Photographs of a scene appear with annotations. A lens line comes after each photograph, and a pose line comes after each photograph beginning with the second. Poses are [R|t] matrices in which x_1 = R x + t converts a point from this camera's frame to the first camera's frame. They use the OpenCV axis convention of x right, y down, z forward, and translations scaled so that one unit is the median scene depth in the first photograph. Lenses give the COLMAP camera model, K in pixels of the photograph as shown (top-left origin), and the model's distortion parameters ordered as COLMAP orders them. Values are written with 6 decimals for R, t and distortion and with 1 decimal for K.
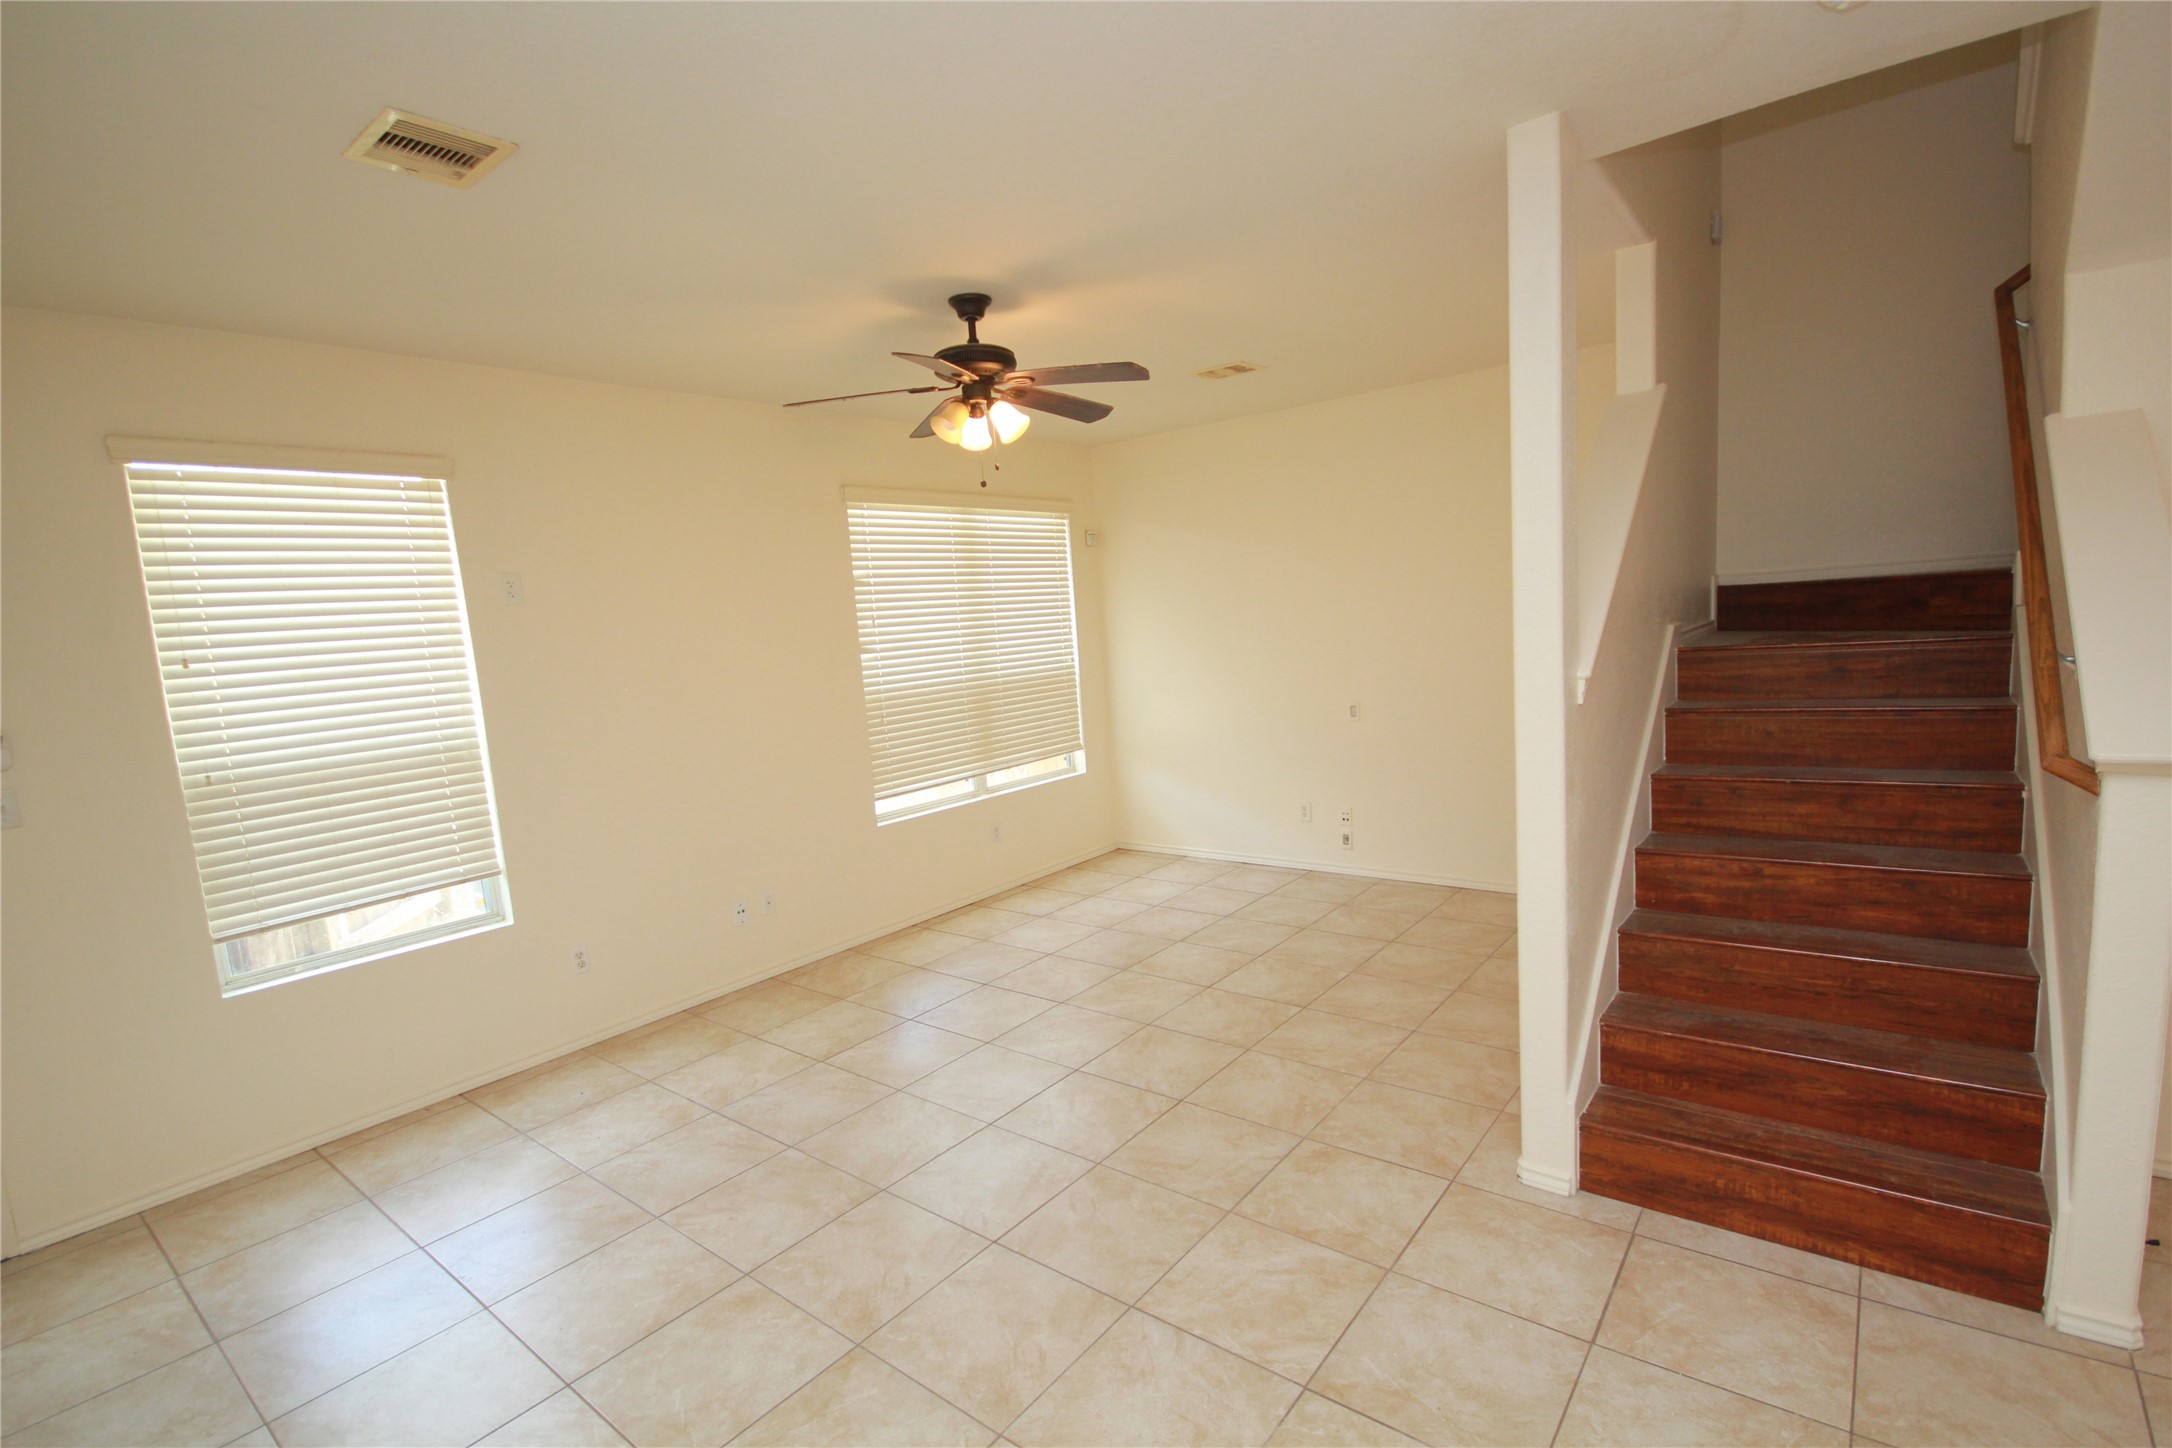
lens RADIAL K [[1002.0, 0, 1092.8], [0, 1002.0, 751.6], [0, 0, 1]] dist [0.004810, -0.007262]
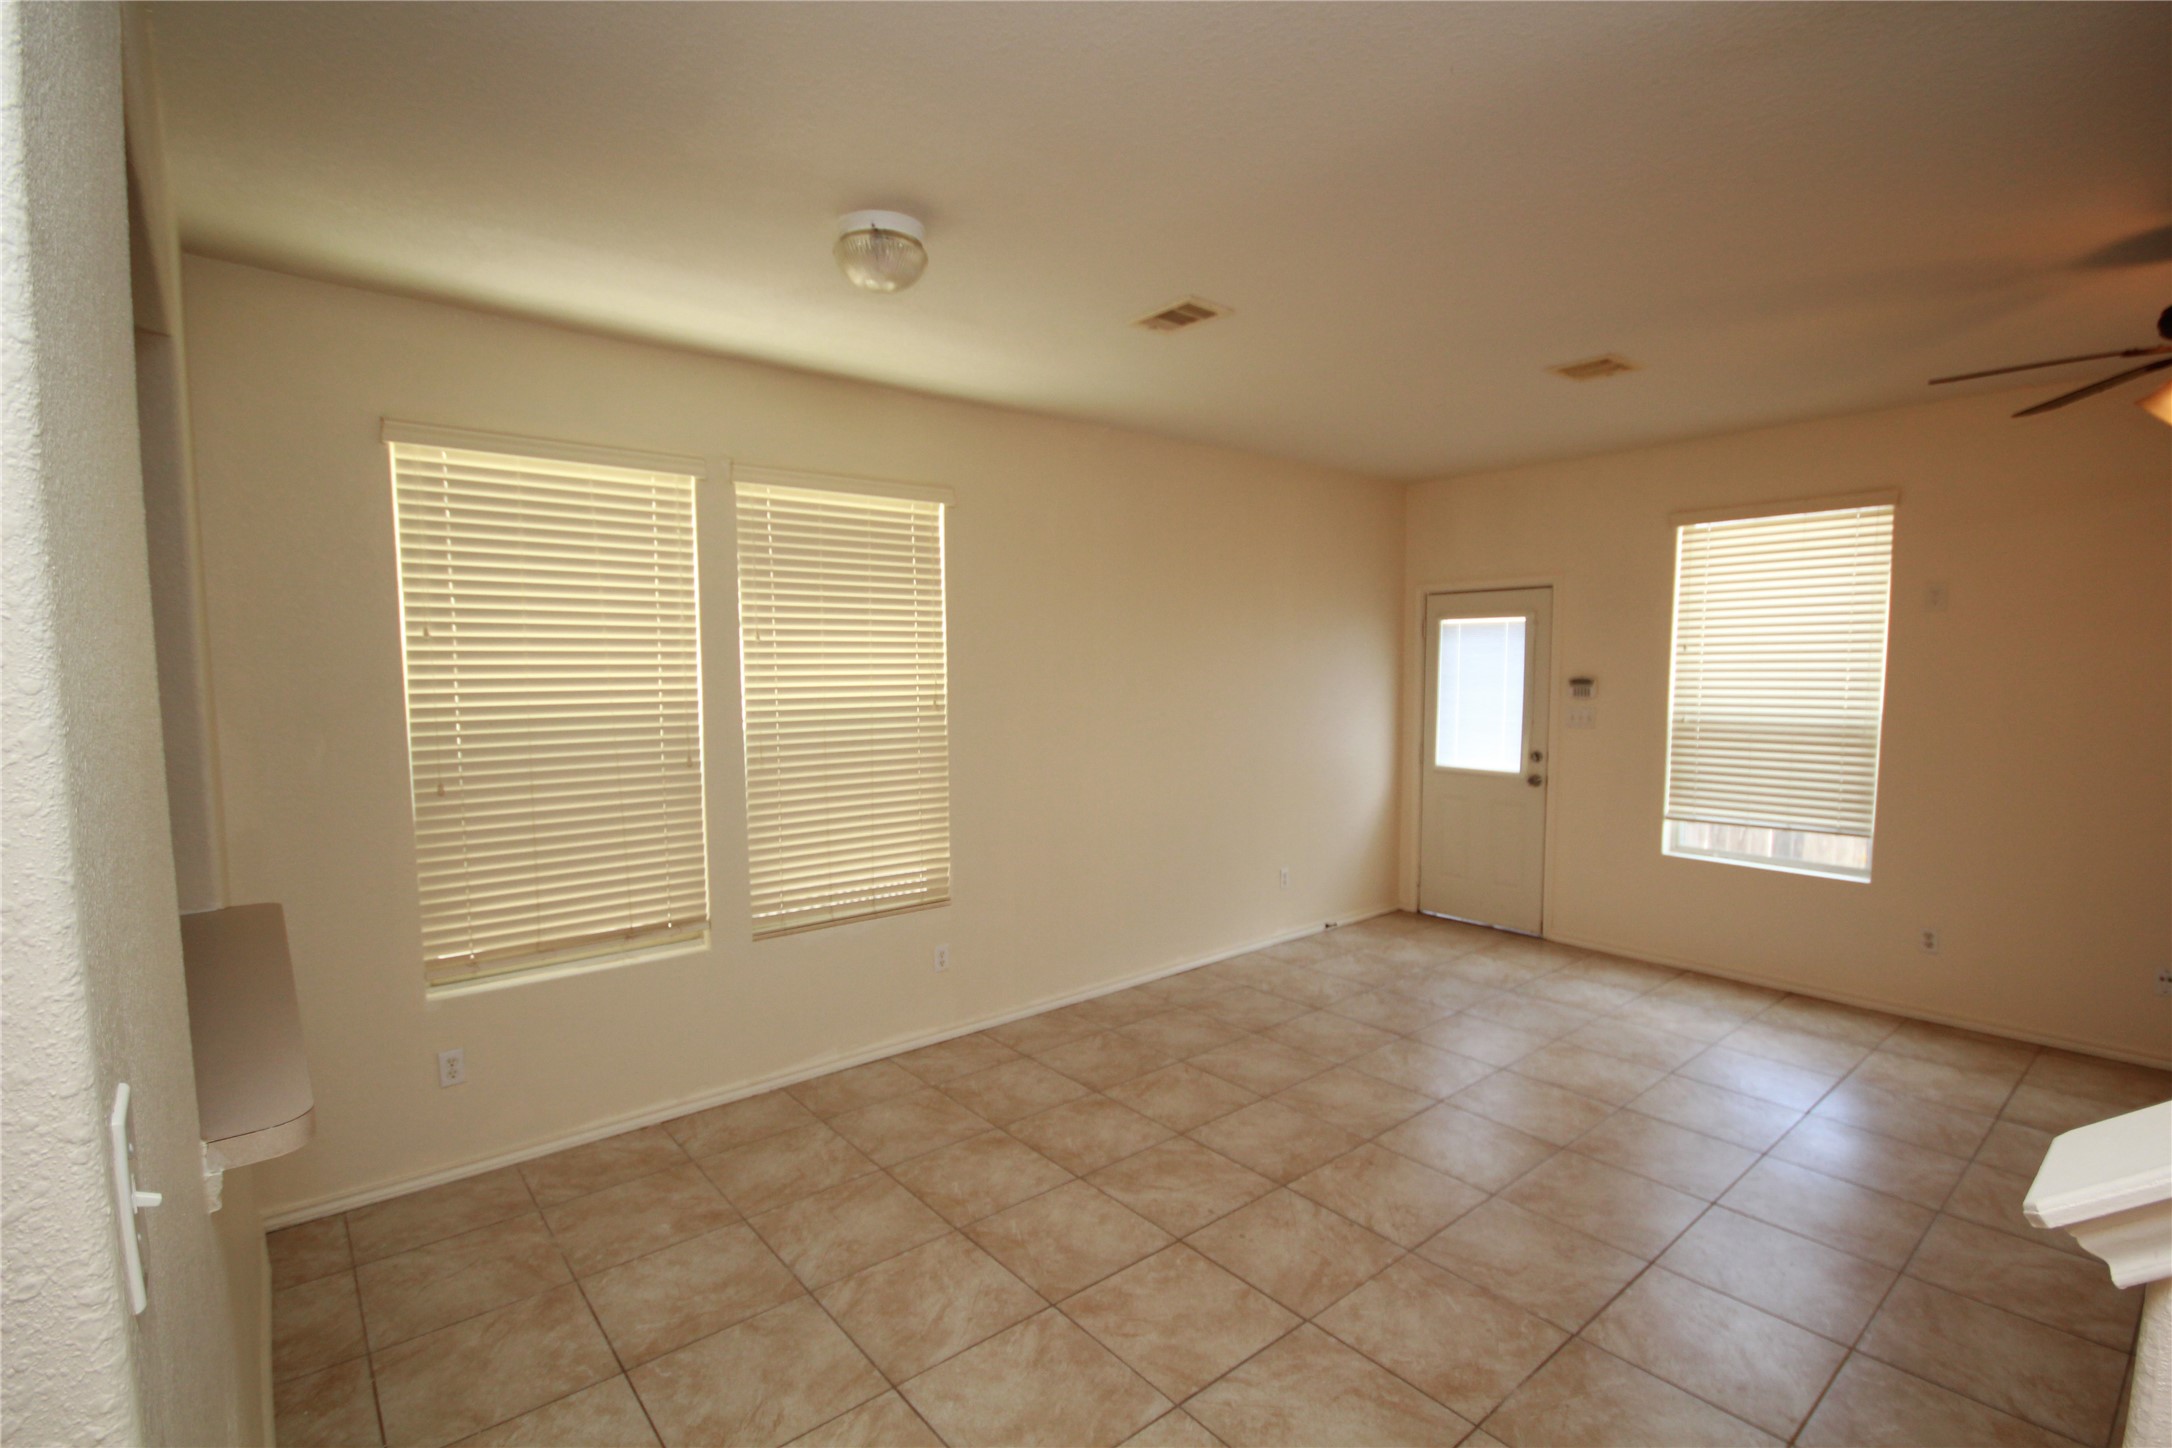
lens RADIAL K [[1002.0, 0, 1092.8], [0, 1002.0, 751.6], [0, 0, 1]] dist [0.004810, -0.007262]
pose [[-0.201866, 0.160779, -0.966126, 0.760438], [-0.109804, 0.976500, 0.185448, -0.101853], [0.973238, 0.143520, -0.179468, 0.323348]]
